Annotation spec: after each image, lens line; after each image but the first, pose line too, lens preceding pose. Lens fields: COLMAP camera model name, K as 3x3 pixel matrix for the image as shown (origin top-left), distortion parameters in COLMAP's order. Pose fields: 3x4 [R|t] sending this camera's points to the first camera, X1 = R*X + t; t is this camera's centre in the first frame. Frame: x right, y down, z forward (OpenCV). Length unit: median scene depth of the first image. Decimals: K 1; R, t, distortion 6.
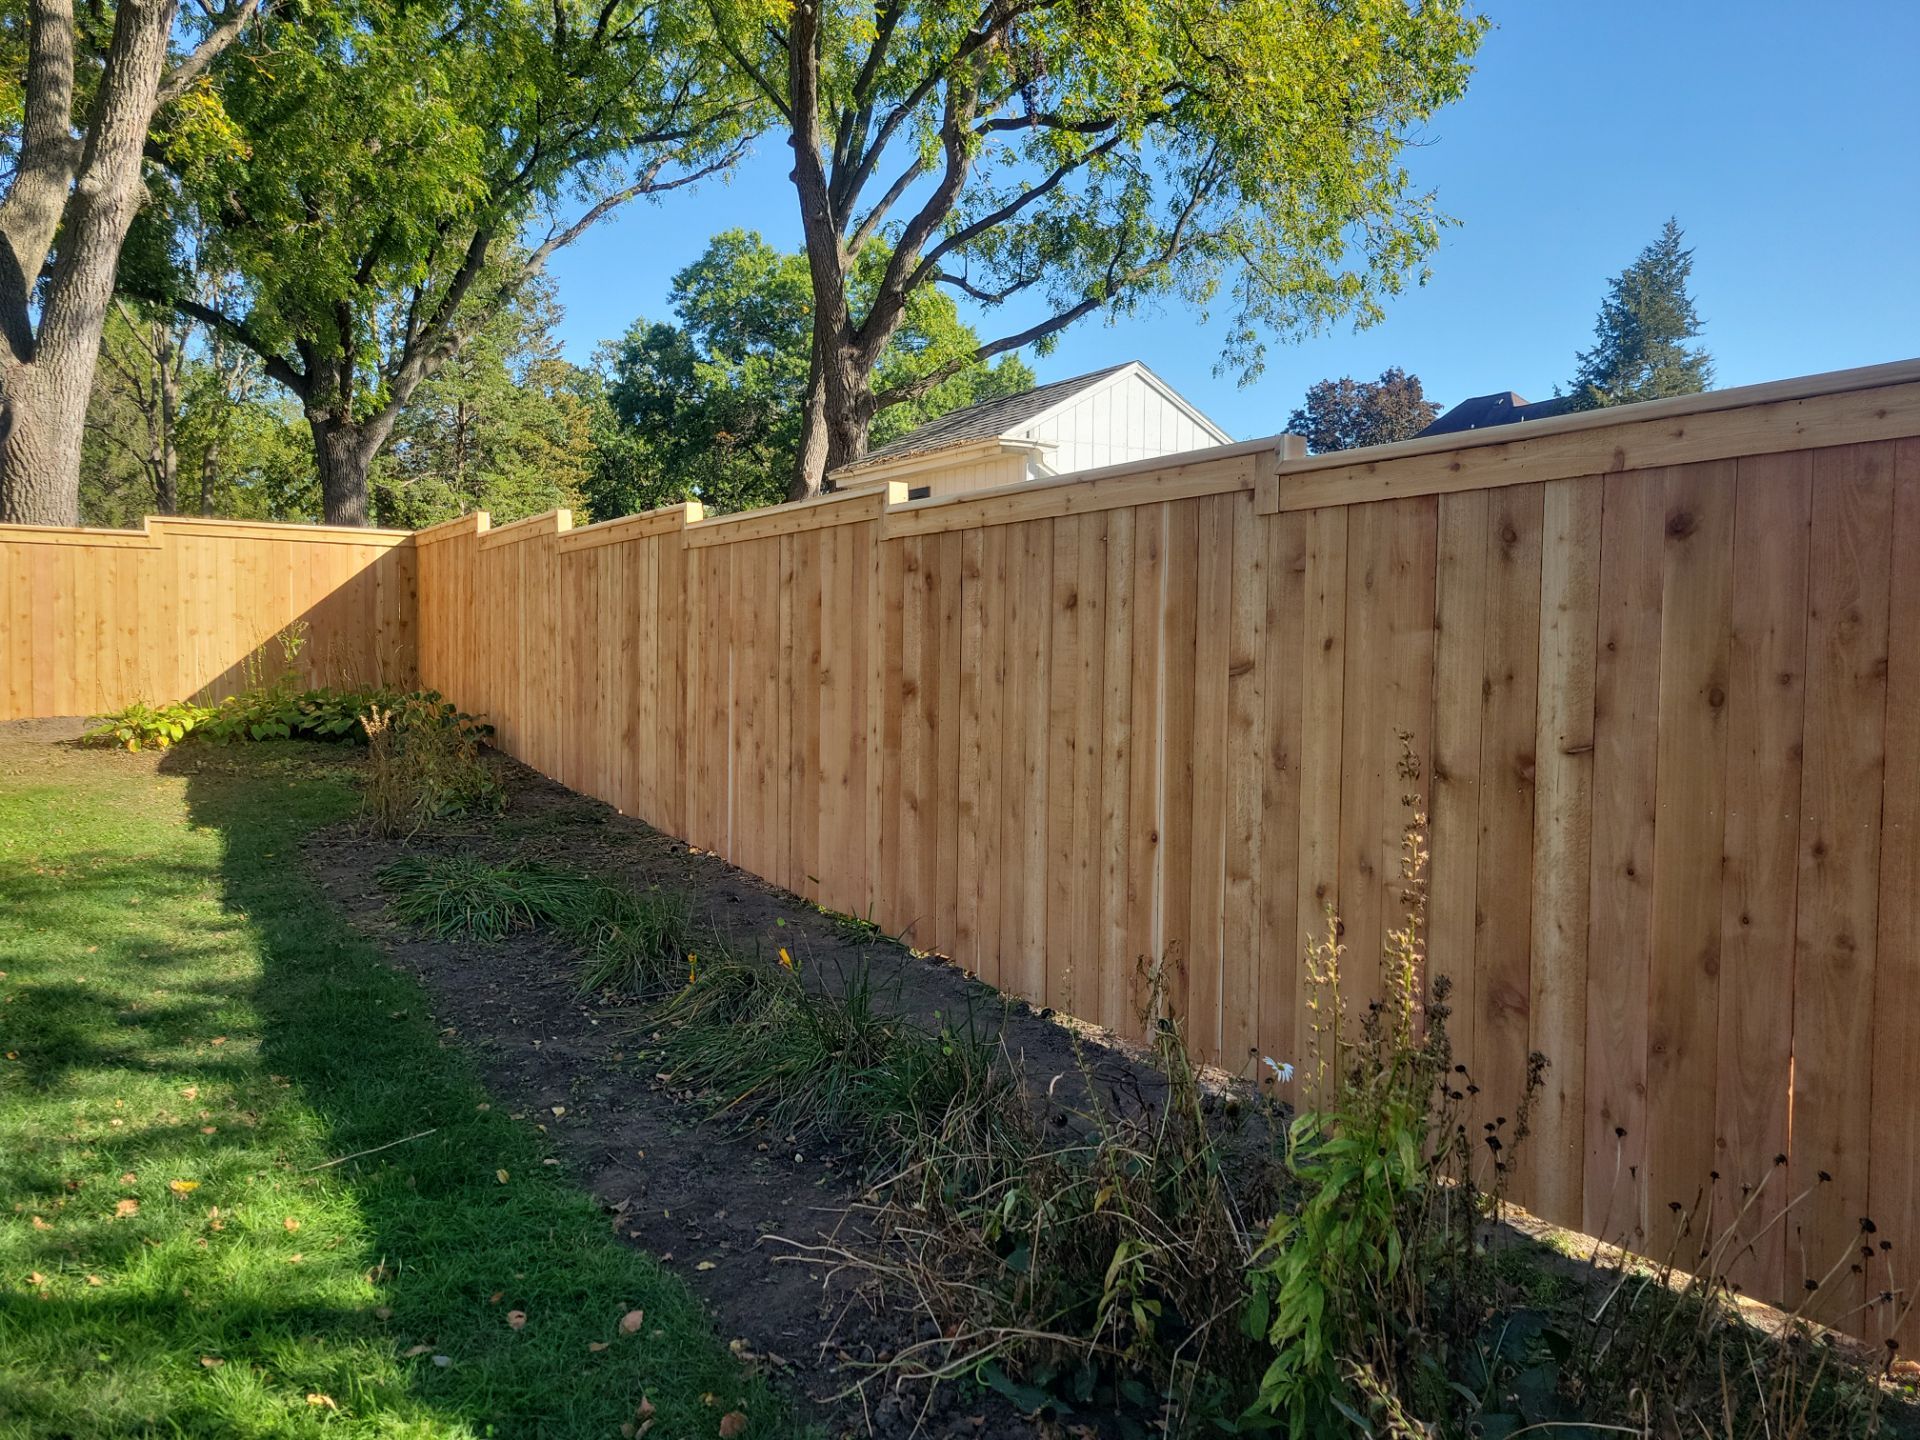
lens RADIAL K [[1427.3, 0, 989.7], [0, 1427.3, 725.7], [0, 0, 1]] dist [0.051973, -0.024294]
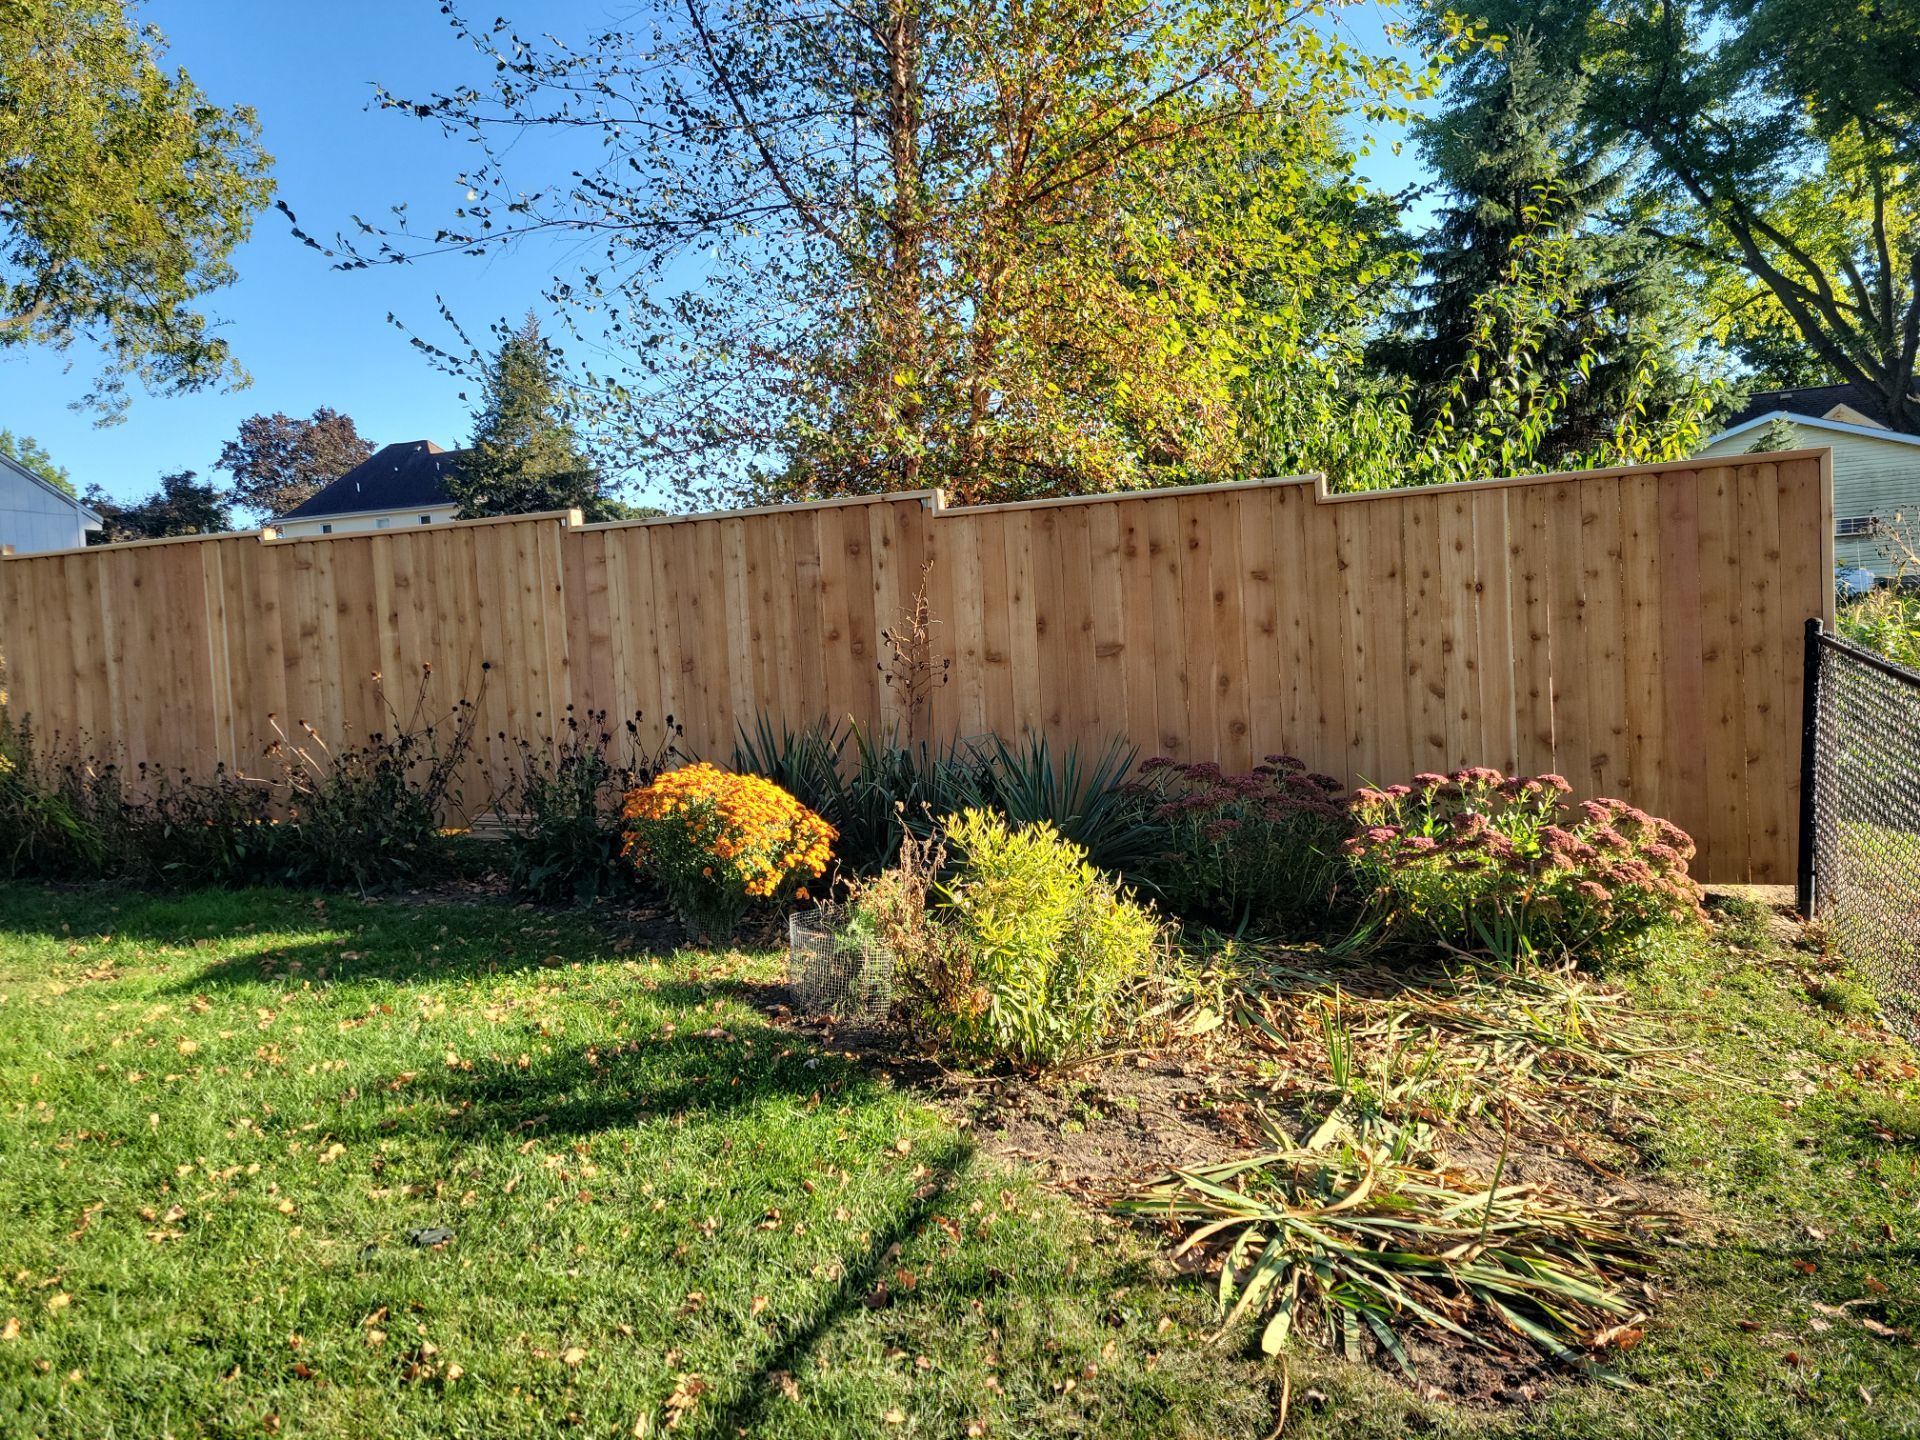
lens RADIAL K [[1427.3, 0, 951.4], [0, 1427.3, 720.4], [0, 0, 1]] dist [0.051973, -0.024294]
pose [[0.799630, -0.072774, 0.596068, -0.000097], [0.085814, 0.996290, 0.006517, 0.032043], [-0.594330, 0.045940, 0.802908, -0.284379]]
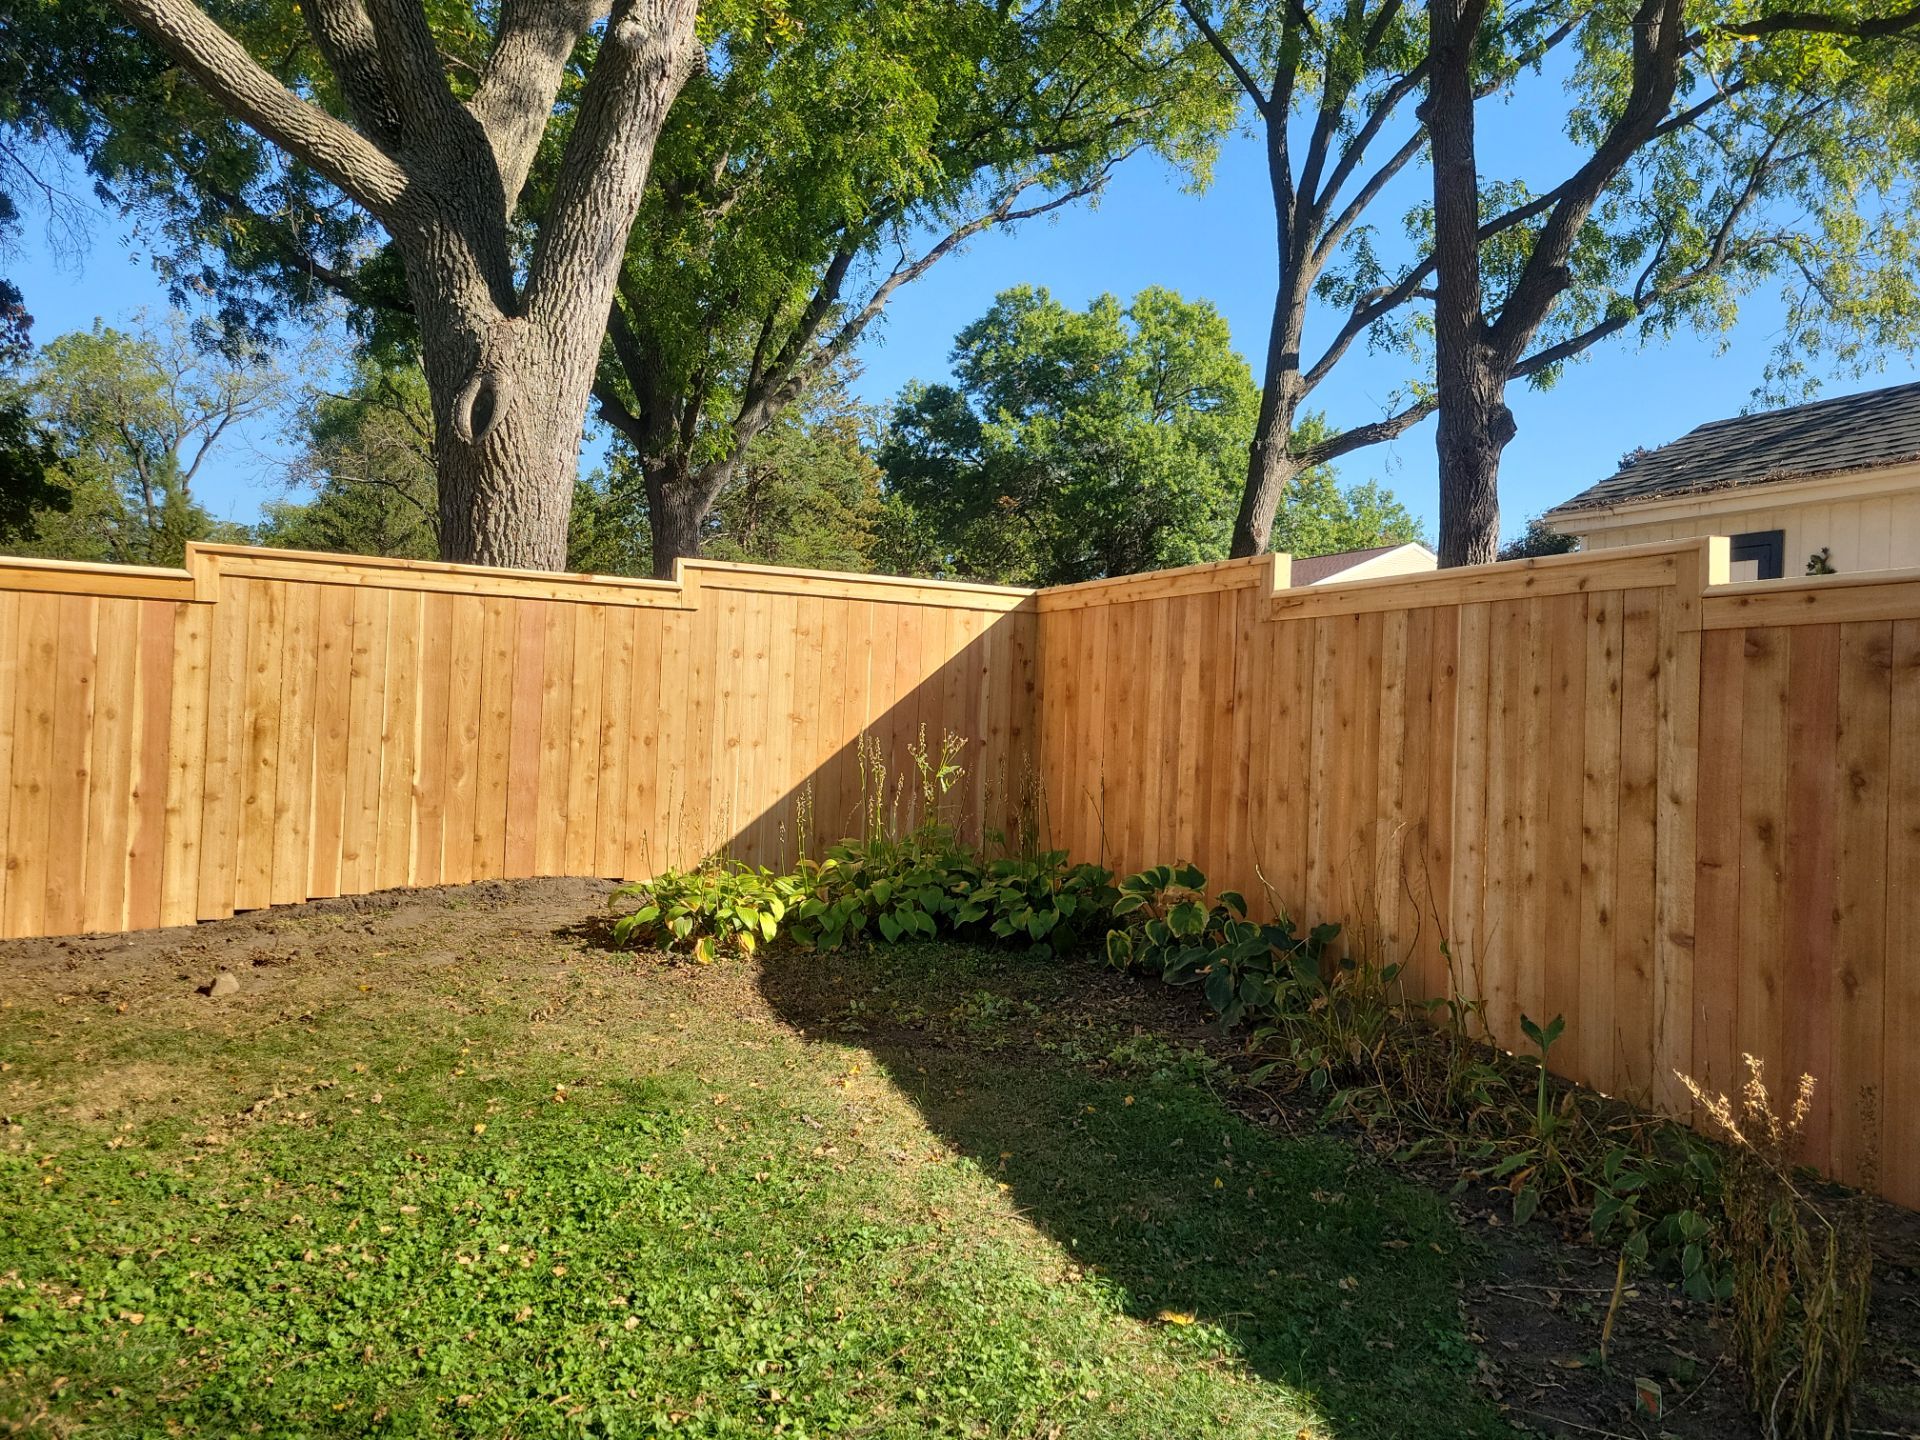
lens RADIAL K [[1427.3, 0, 1029.6], [0, 1427.3, 704.0], [0, 0, 1]] dist [0.051973, -0.024294]
pose [[0.995232, 0.024570, -0.094392, -0.166065], [-0.030778, 0.997418, -0.064884, -0.020449], [0.092554, 0.067480, 0.993418, 0.179053]]
